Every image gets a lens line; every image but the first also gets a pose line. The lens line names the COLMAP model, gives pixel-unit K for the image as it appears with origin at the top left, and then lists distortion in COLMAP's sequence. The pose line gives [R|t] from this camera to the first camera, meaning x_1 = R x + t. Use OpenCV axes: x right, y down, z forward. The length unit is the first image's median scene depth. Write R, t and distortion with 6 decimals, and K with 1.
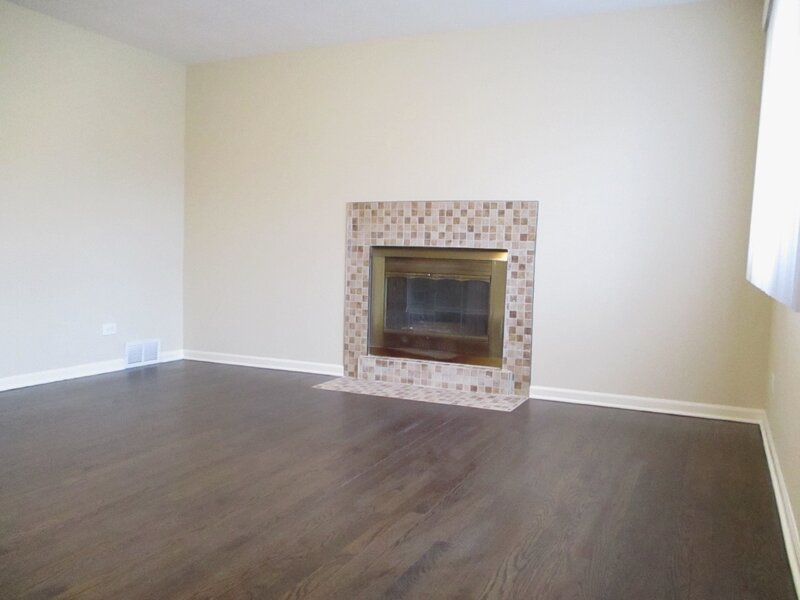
lens RADIAL K [[674.7, 0, 401.0], [0, 674.7, 299.2], [0, 0, 1]] dist [0.002440, -0.008123]
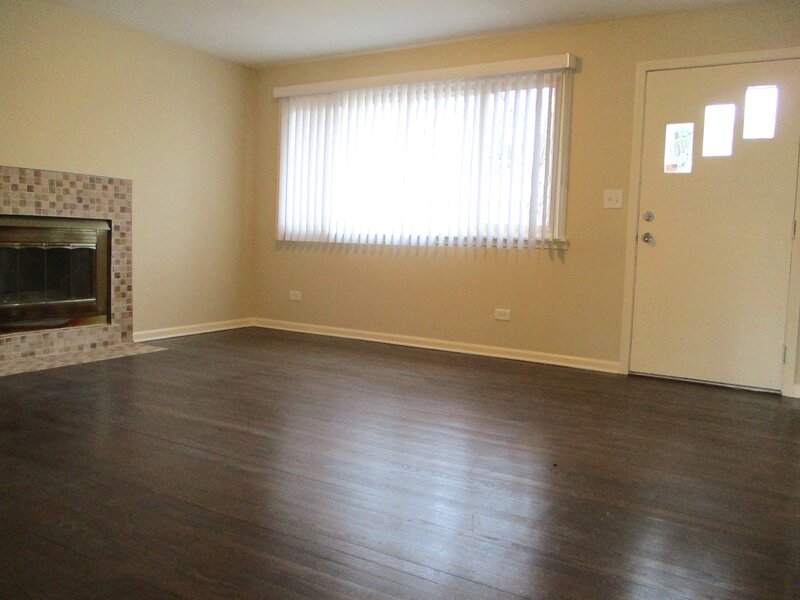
lens RADIAL K [[674.7, 0, 398.1], [0, 674.7, 295.6], [0, 0, 1]] dist [0.002440, -0.008123]
pose [[0.110833, -0.112177, 0.987488, -0.932066], [0.033441, 0.993468, 0.109103, -0.053967], [-0.993276, 0.020930, 0.113860, 0.379770]]
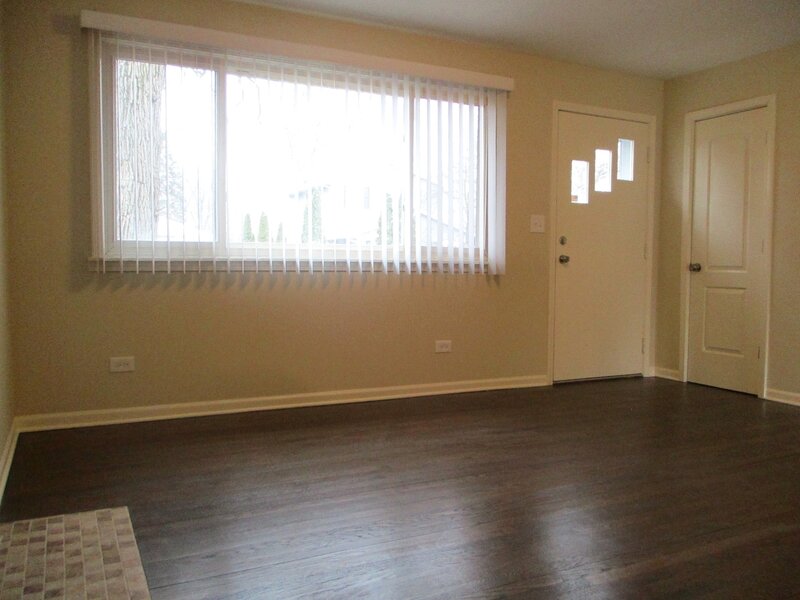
lens RADIAL K [[674.7, 0, 399.6], [0, 674.7, 305.5], [0, 0, 1]] dist [0.002440, -0.008123]
pose [[-0.783898, -0.076260, 0.616189, -0.367921], [0.005850, 0.991477, 0.130147, -0.089717], [-0.620863, 0.105626, -0.776771, 1.180697]]
